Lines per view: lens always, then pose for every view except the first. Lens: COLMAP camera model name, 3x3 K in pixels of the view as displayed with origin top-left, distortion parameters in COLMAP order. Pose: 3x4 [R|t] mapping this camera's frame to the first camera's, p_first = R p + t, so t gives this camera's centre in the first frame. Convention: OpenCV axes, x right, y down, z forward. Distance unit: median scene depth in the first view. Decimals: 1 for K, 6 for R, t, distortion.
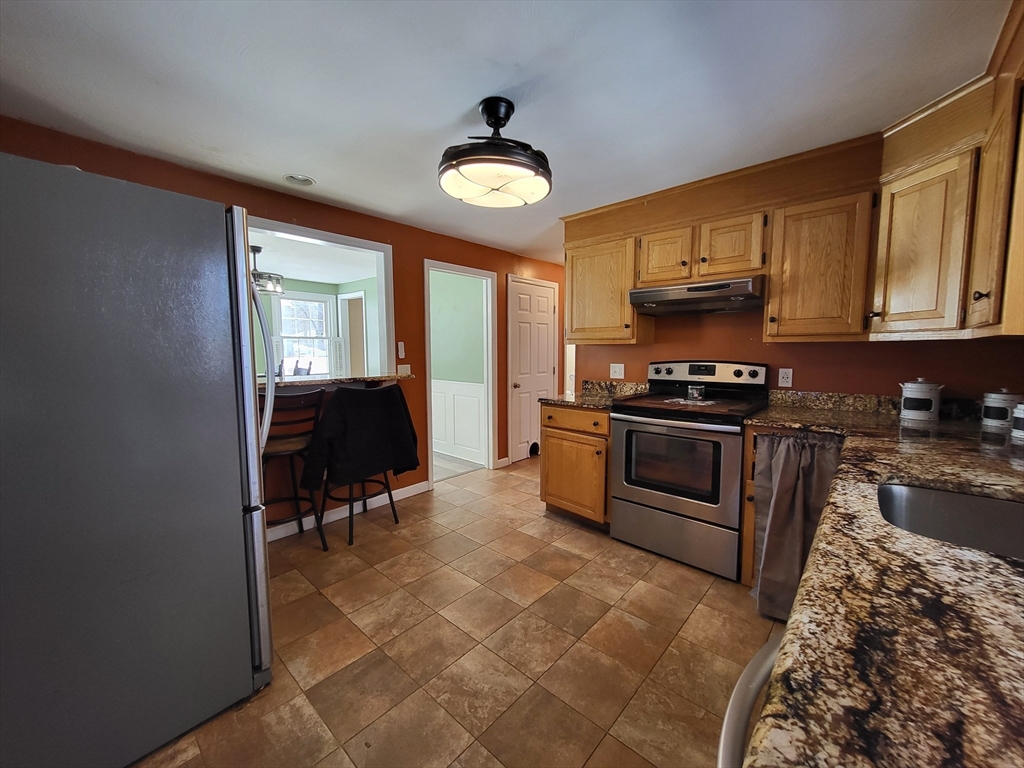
lens RADIAL K [[401.9, 0, 512.0], [0, 401.9, 384.0], [0, 0, 1]] dist [0.000772, -0.000451]
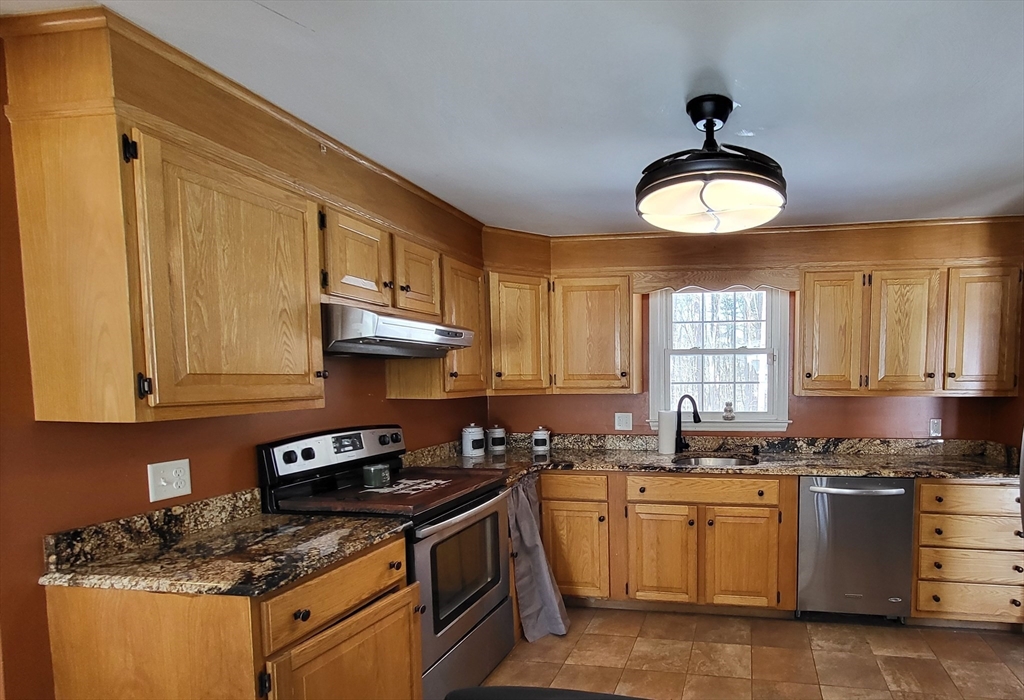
lens RADIAL K [[548.8, 0, 662.4], [0, 548.8, 412.3], [0, 0, 1]] dist [0.000623, 0.000181]
pose [[-0.559758, -0.052272, 0.827006, -0.550603], [0.074887, 0.990734, 0.113308, -0.148473], [-0.825265, 0.125358, -0.550657, 1.073296]]
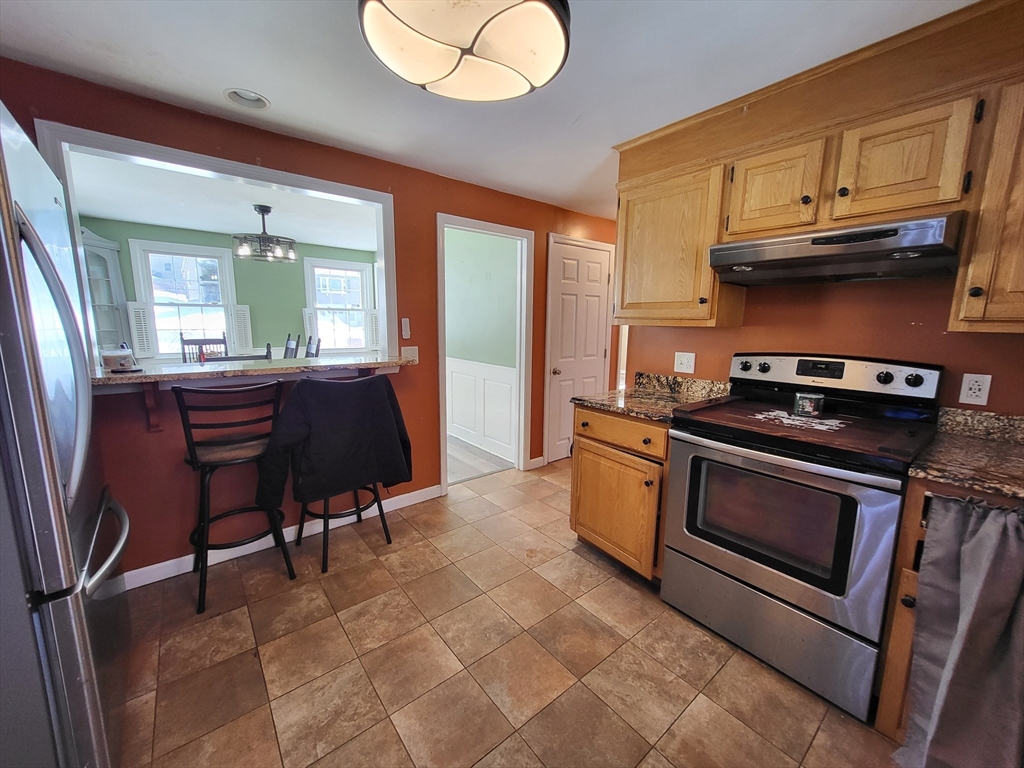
lens RADIAL K [[401.9, 0, 512.0], [0, 401.9, 384.0], [0, 0, 1]] dist [0.000772, -0.000451]
pose [[0.987848, 0.038147, -0.150671, 0.076758], [-0.027616, 0.997067, 0.071379, -0.044403], [0.152952, -0.066350, 0.986004, 0.277529]]
